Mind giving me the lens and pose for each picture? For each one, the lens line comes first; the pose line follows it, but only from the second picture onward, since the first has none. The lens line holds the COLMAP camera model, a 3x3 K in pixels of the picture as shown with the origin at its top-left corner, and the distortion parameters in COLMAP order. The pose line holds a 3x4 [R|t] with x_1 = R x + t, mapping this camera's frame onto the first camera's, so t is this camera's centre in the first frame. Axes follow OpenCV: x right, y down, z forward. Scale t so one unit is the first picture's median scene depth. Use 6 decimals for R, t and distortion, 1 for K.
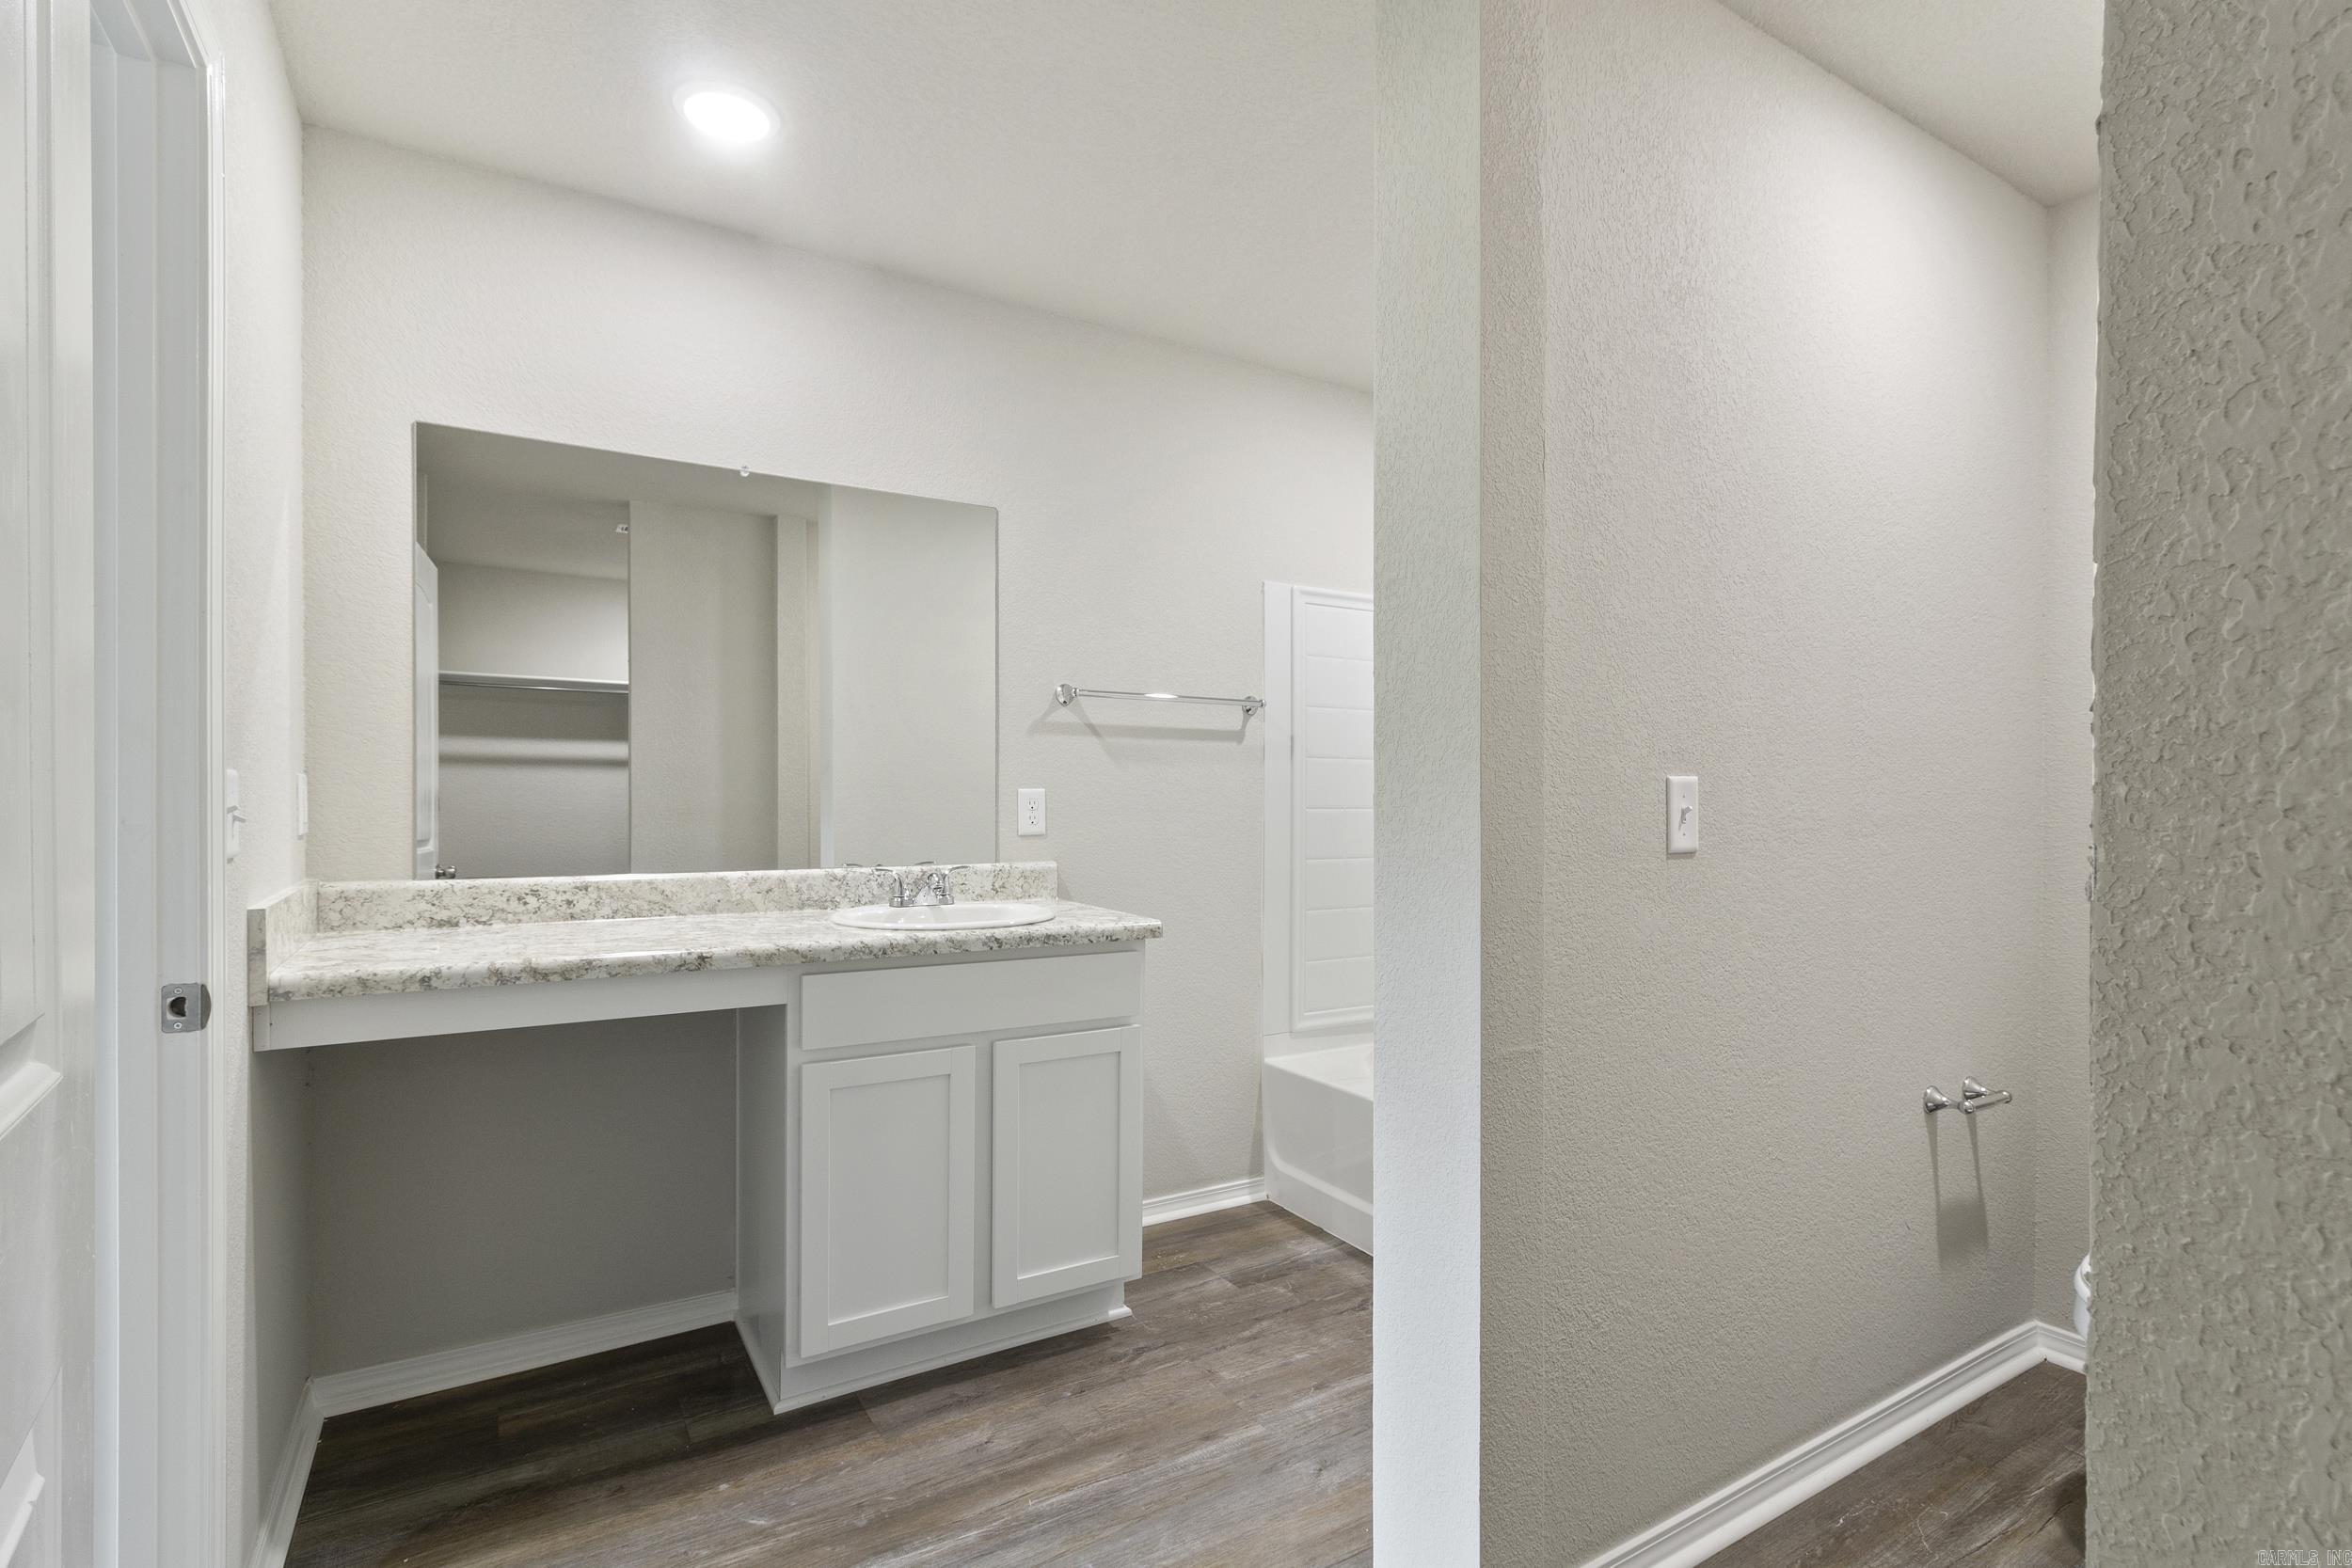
lens RADIAL K [[1098.4, 0, 1175.6], [0, 1098.4, 797.0], [0, 0, 1]] dist [0.003651, 0.000255]
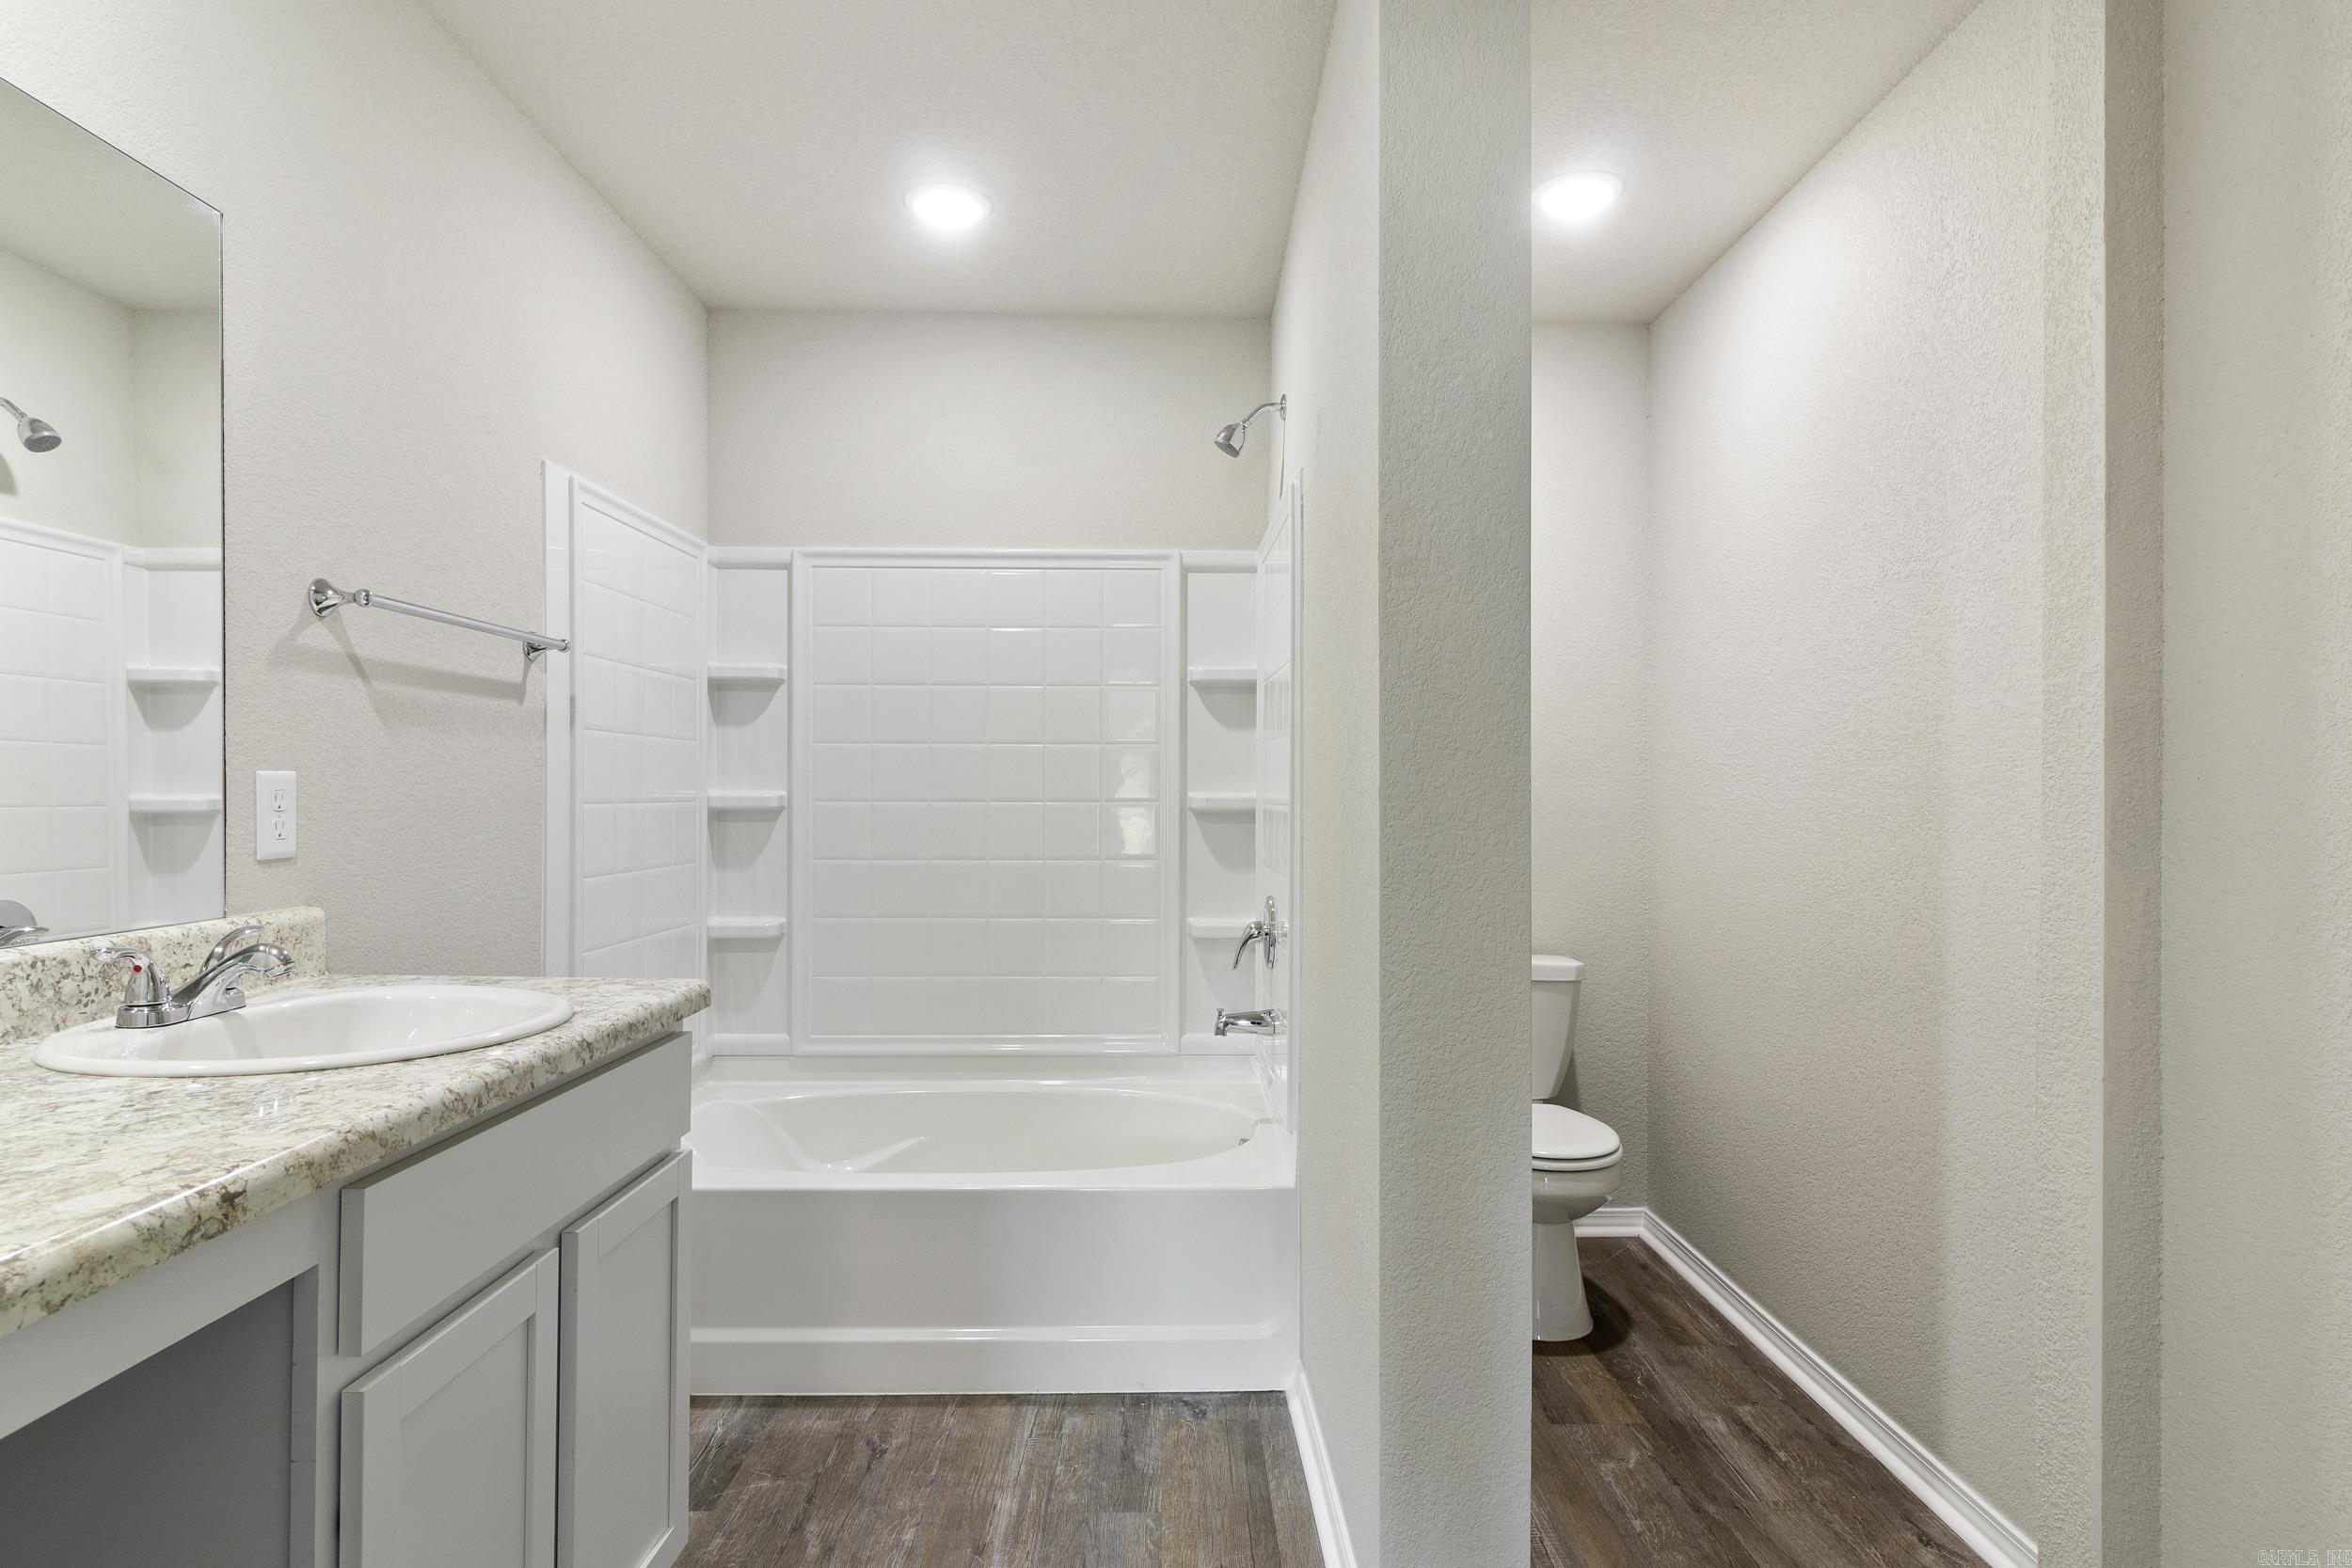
lens RADIAL K [[1280.5, 0, 1185.6], [0, 1280.5, 782.3], [0, 0, 1]] dist [0.004508, -0.002653]
pose [[0.510663, 0.004076, 0.859771, -0.435666], [-0.002767, 0.999991, -0.003097, -0.001344], [-0.859776, -0.000798, 0.510670, 0.315248]]
